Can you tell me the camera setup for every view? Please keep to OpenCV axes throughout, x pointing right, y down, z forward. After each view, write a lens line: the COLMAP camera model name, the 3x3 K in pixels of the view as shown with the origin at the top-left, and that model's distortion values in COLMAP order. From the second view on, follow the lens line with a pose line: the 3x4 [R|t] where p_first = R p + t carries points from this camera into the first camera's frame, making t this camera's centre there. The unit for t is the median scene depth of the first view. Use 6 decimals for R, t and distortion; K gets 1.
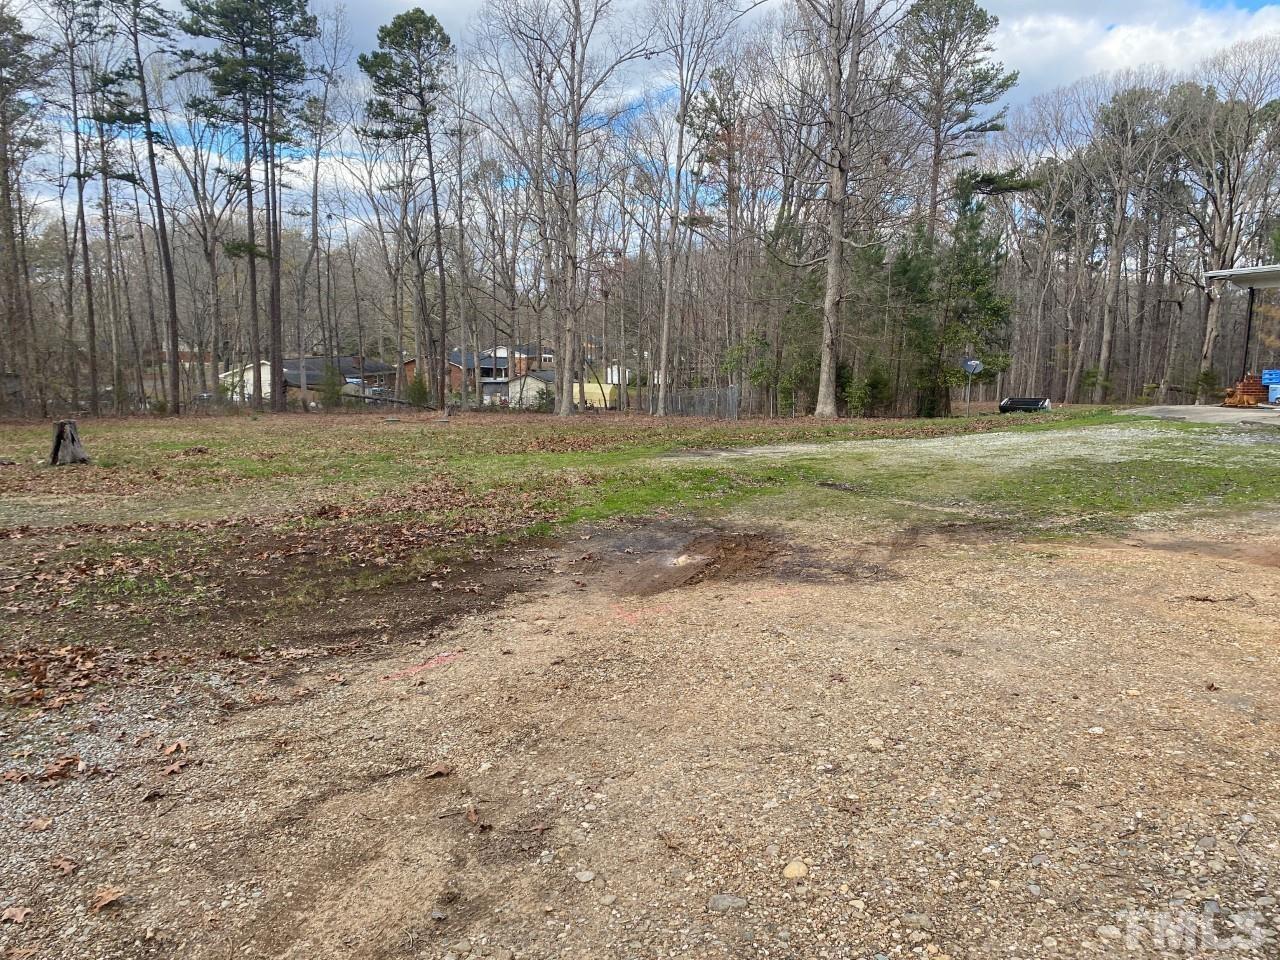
lens RADIAL K [[946.0, 0, 634.3], [0, 946.0, 479.5], [0, 0, 1]] dist [0.028588, -0.039172]
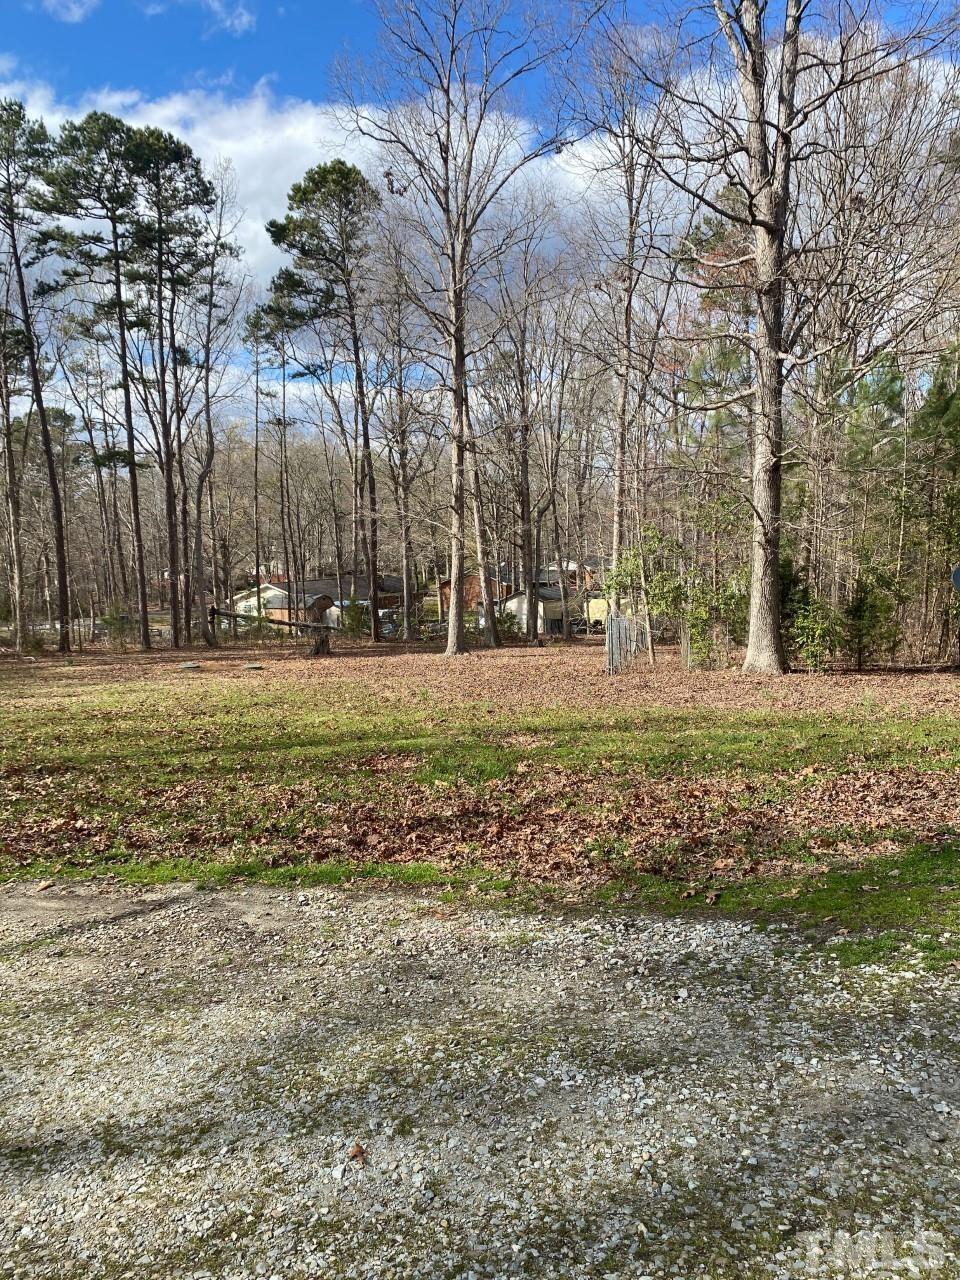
lens RADIAL K [[966.7, 0, 473.2], [0, 966.7, 638.8], [0, 0, 1]] dist [0.023525, -0.021622]
pose [[0.957184, -0.010225, -0.289299, 0.410640], [-0.005842, 0.998490, -0.054618, -0.106939], [0.289421, 0.053970, 0.955679, 0.806706]]
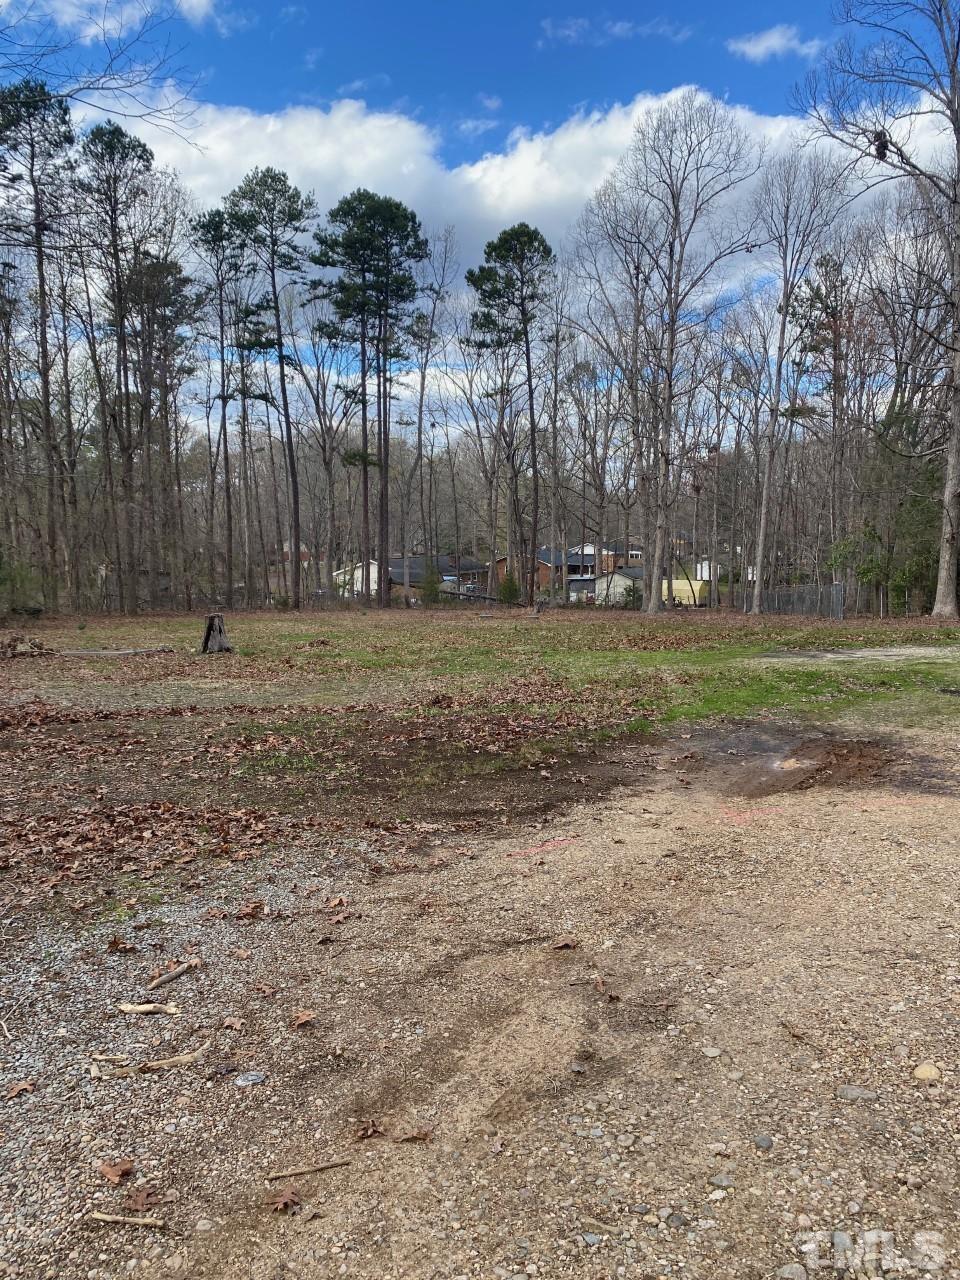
lens RADIAL K [[946.0, 0, 474.8], [0, 946.0, 645.0], [0, 0, 1]] dist [0.028588, -0.039172]
pose [[0.967158, 0.018316, -0.253513, -0.007773], [-0.026558, 0.999223, -0.029126, -0.000155], [0.252783, 0.034902, 0.966893, -0.018961]]
